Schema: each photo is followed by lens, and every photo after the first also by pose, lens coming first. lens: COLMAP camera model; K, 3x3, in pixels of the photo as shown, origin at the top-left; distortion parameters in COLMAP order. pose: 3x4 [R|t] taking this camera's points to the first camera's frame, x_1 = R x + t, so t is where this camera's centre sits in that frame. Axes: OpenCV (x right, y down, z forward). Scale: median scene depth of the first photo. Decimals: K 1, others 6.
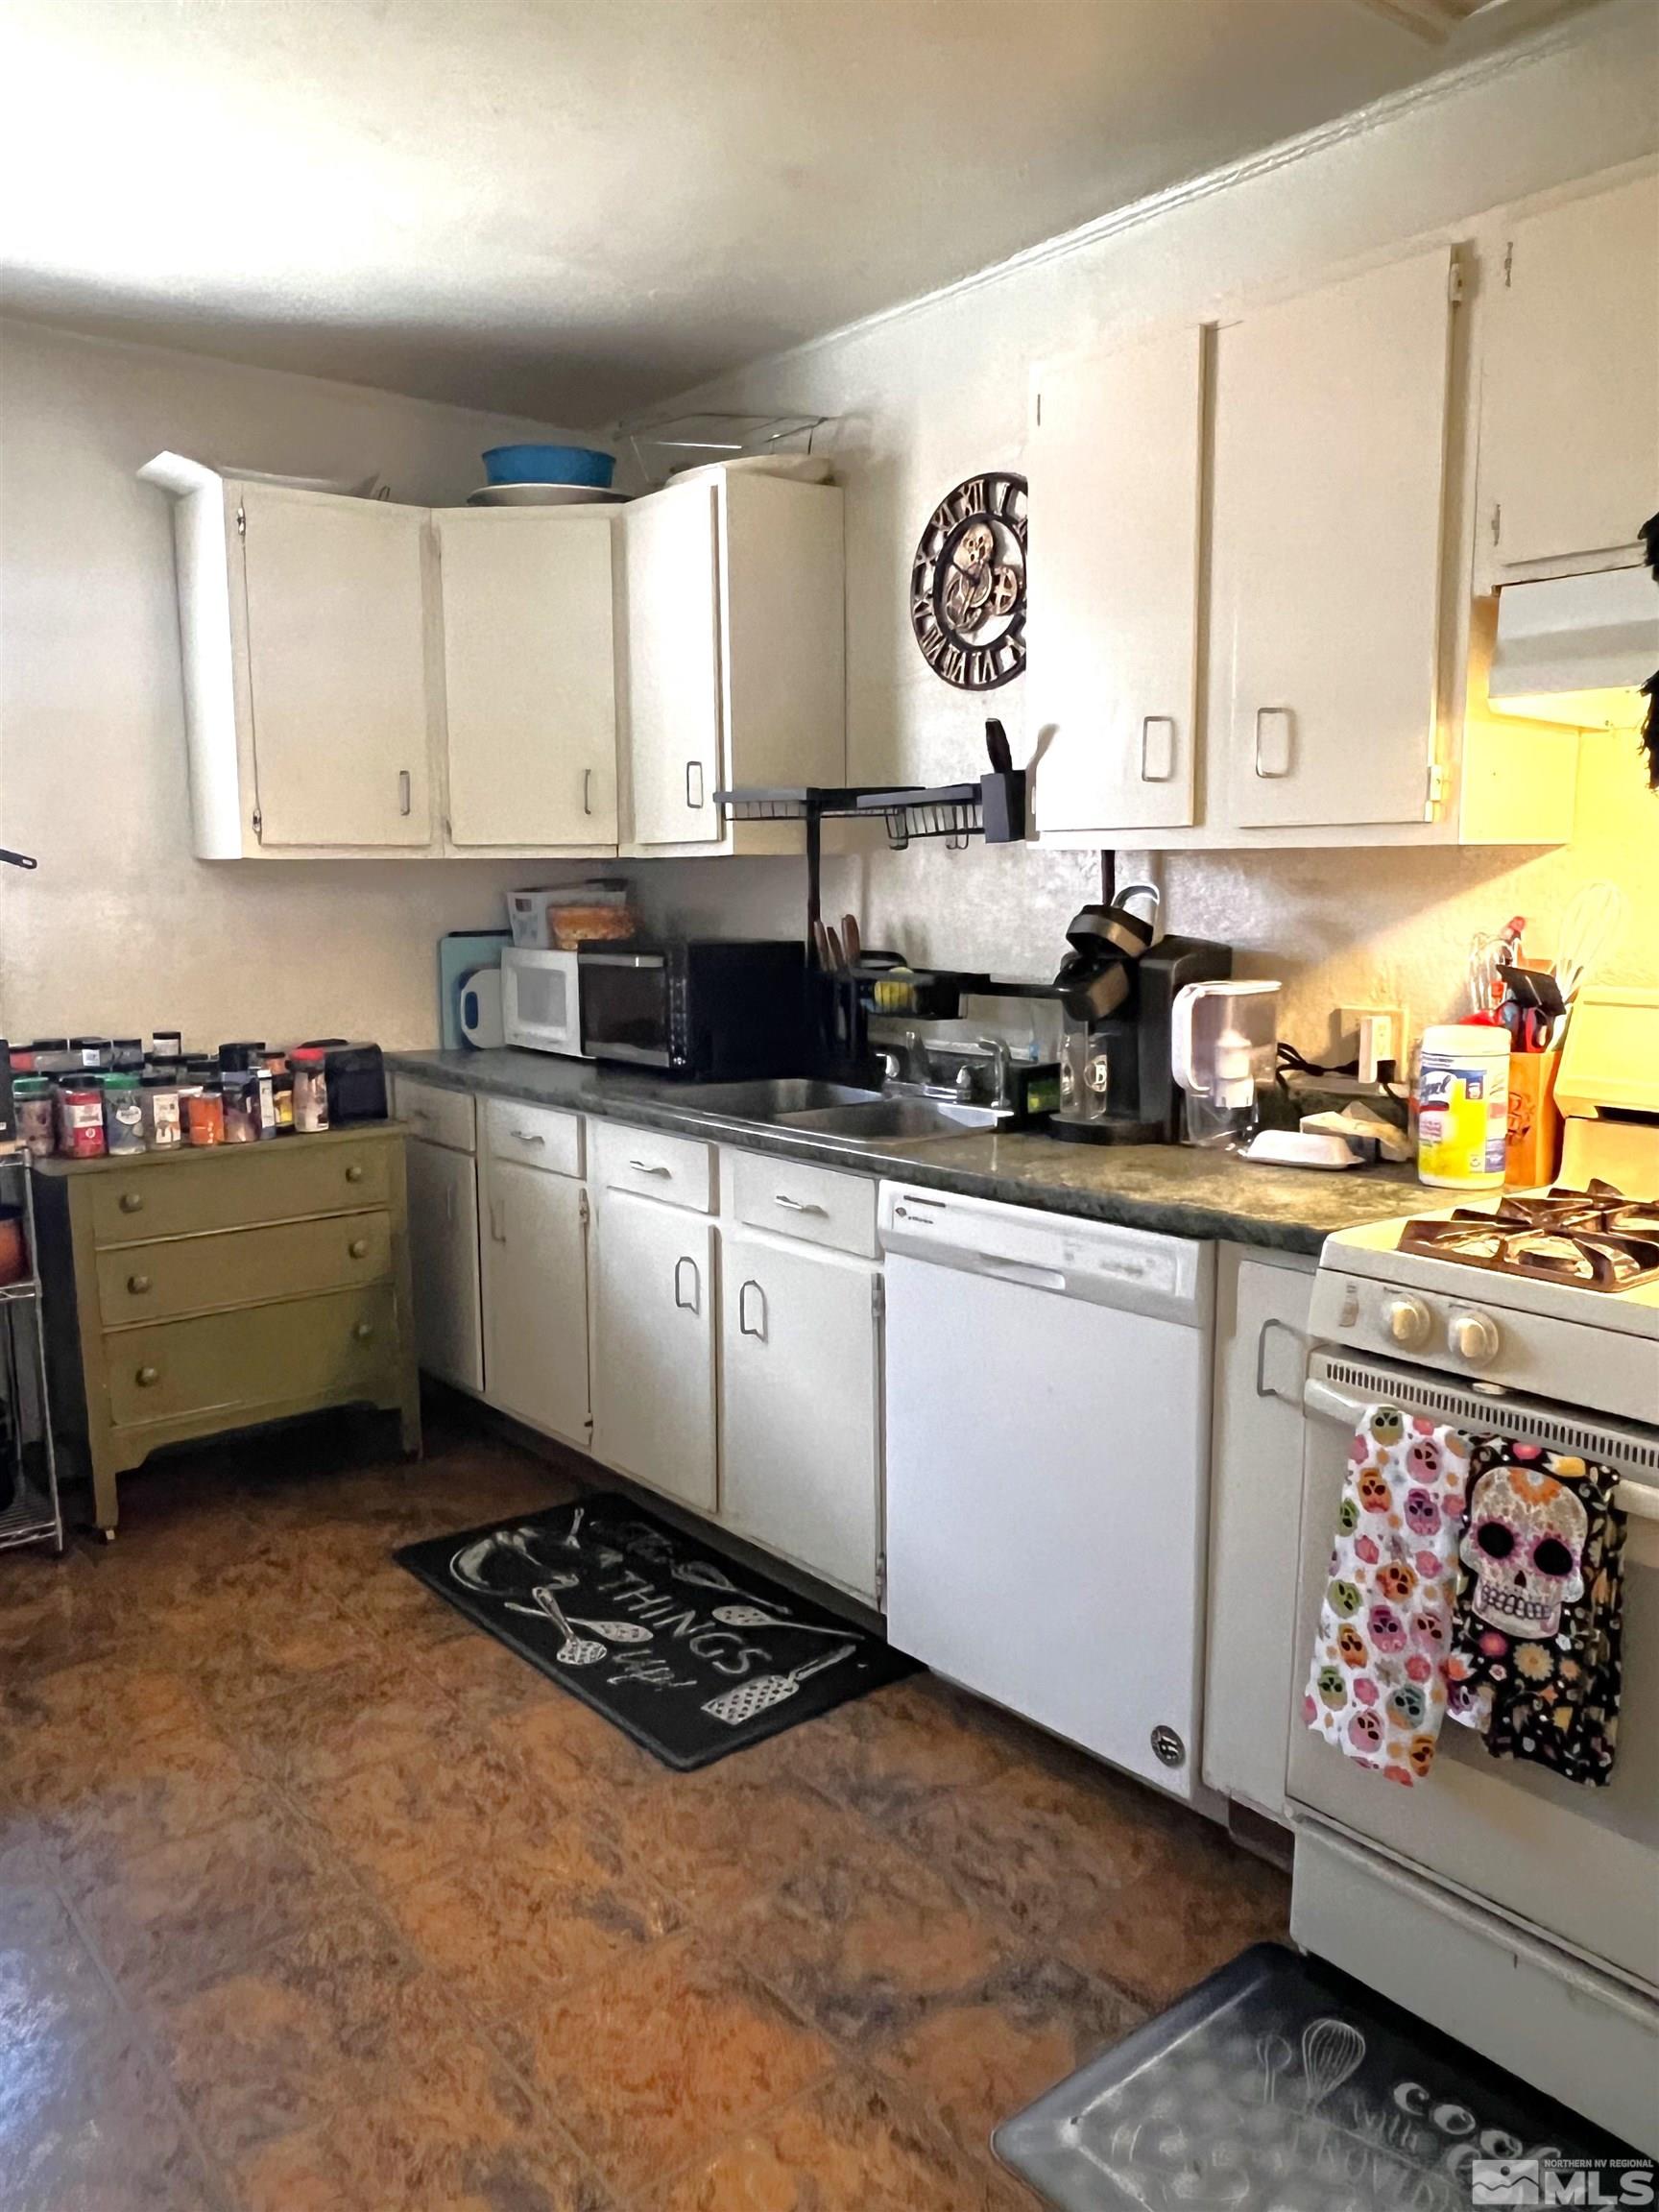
lens RADIAL K [[1584.9, 0, 824.8], [0, 1584.9, 1106.3], [0, 0, 1]] dist [0.003321, 0.001440]
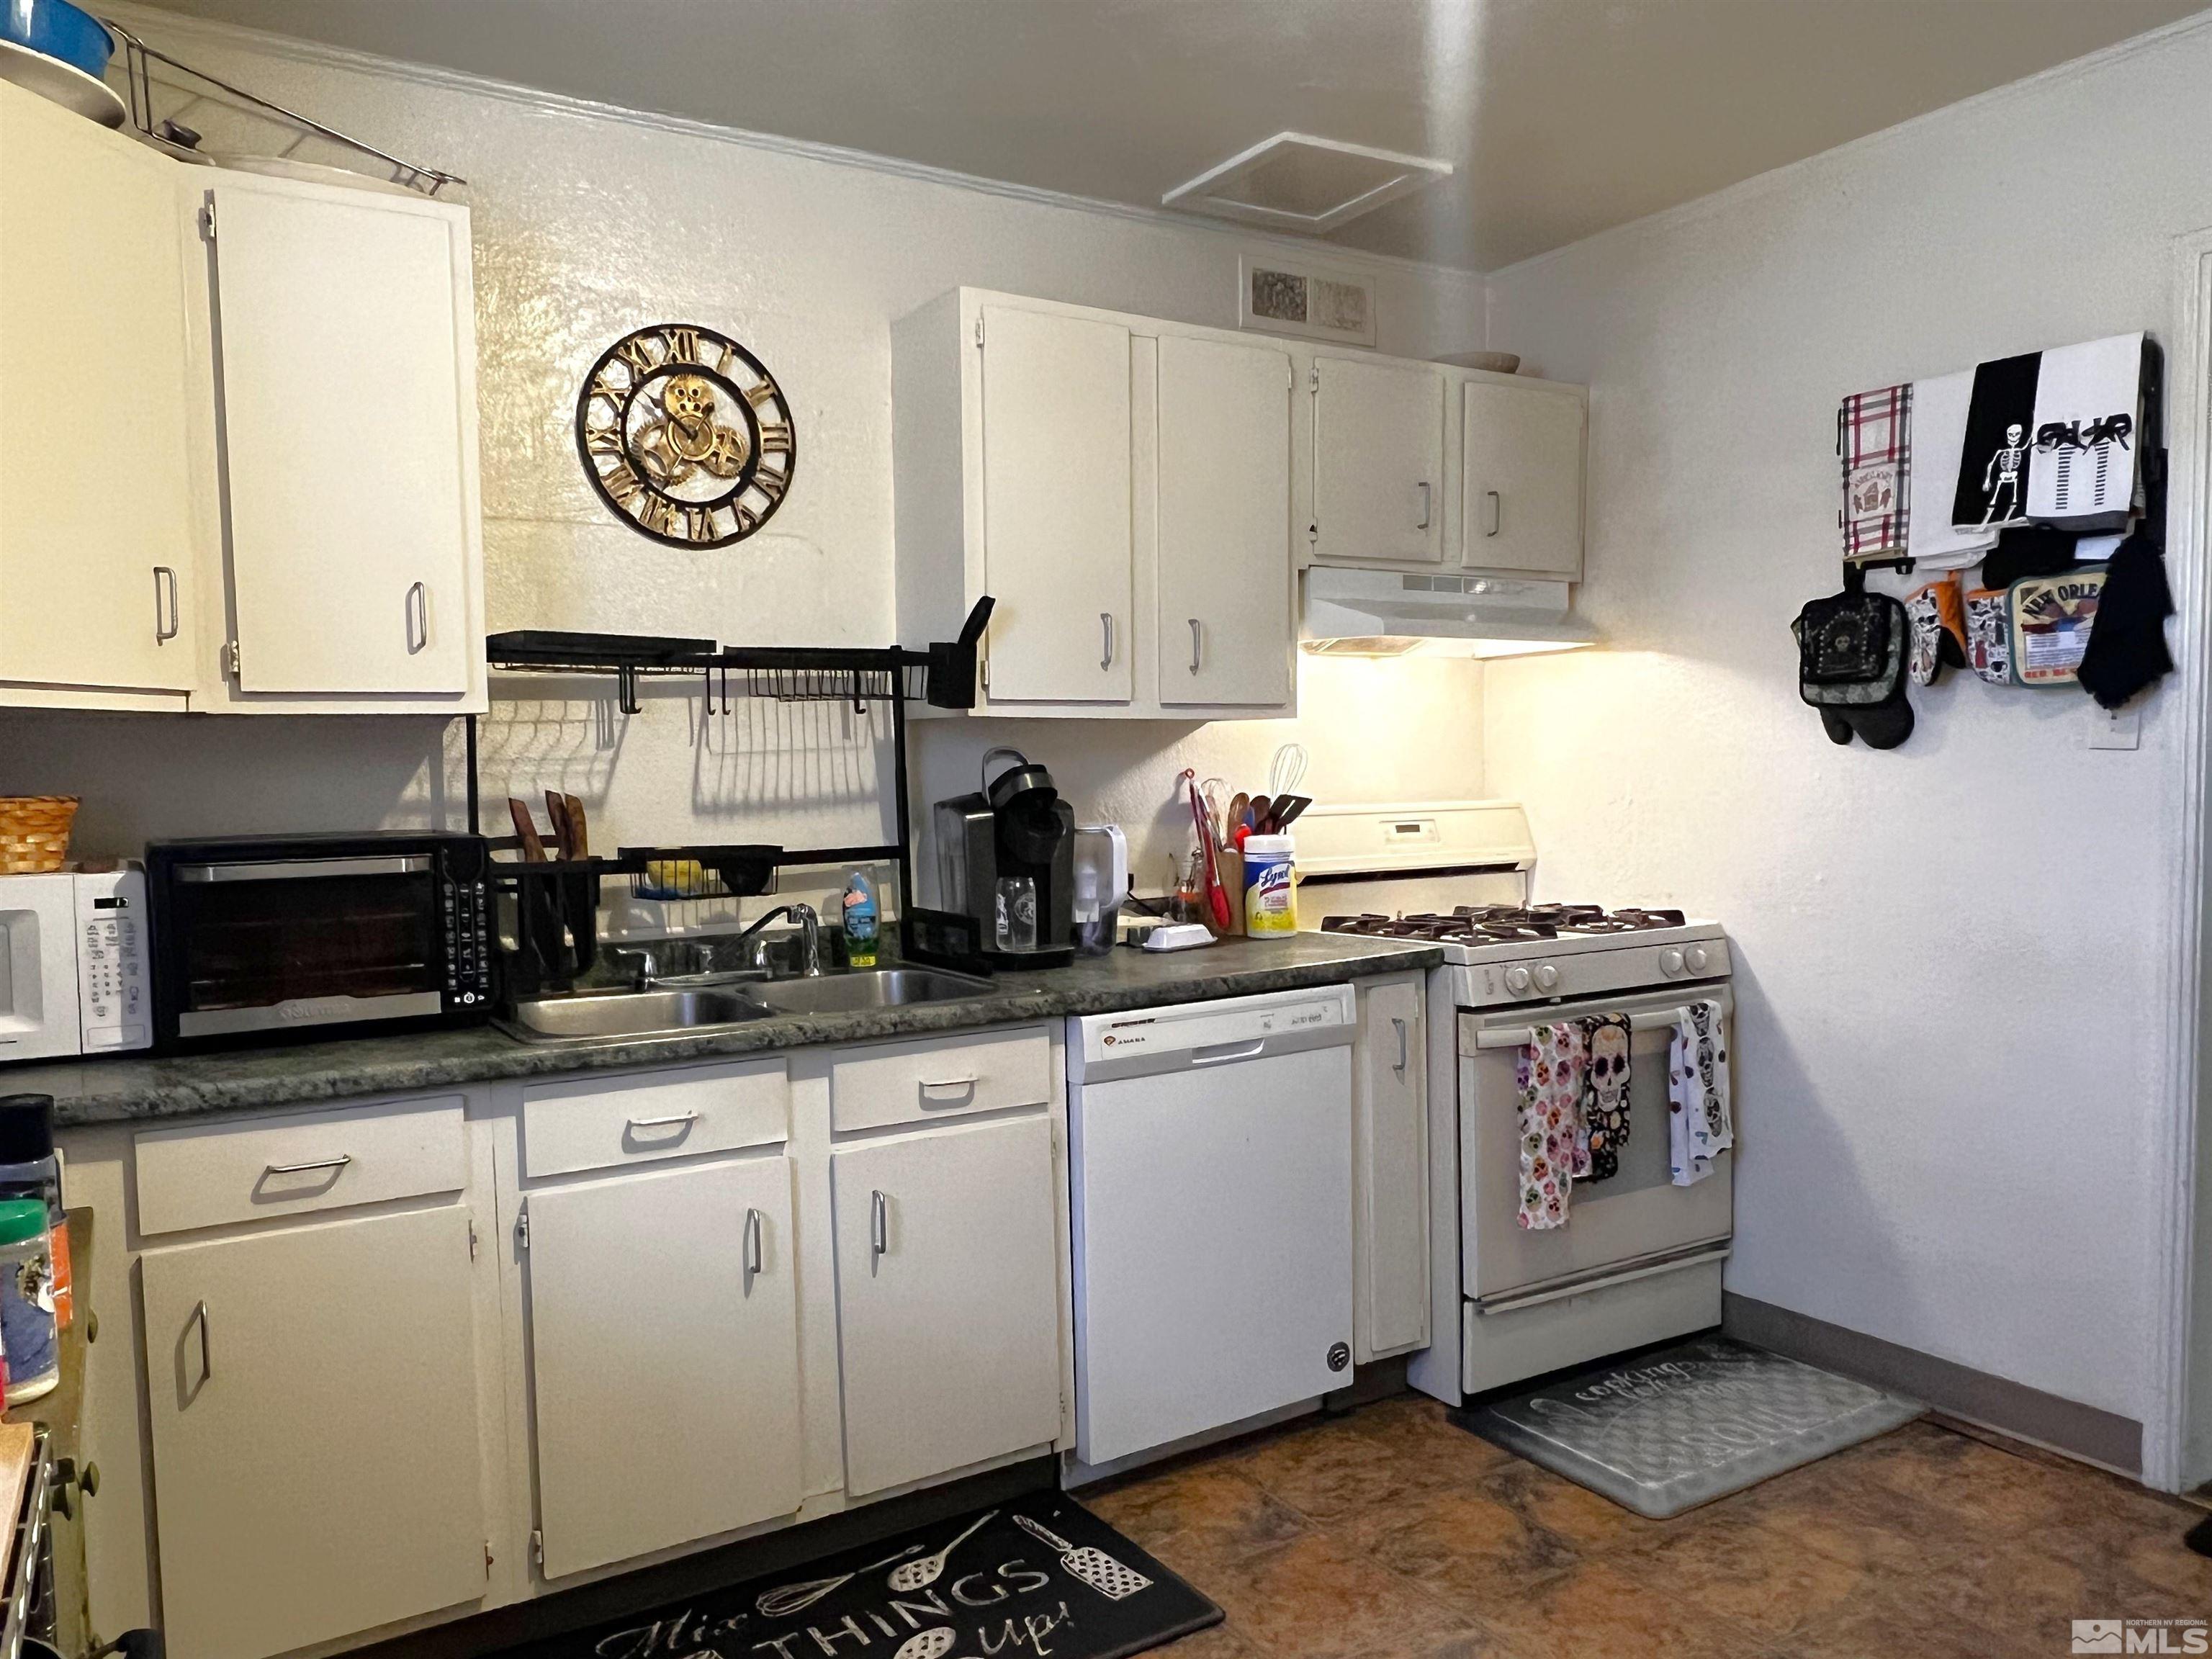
lens RADIAL K [[1584.9, 0, 1099.2], [0, 1584.9, 836.4], [0, 0, 1]] dist [0.003321, 0.001440]
pose [[0.135766, -0.049341, 0.989512, -1.420669], [0.156050, 0.987357, 0.027823, -0.144118], [-0.978374, 0.150636, 0.141749, 1.145528]]
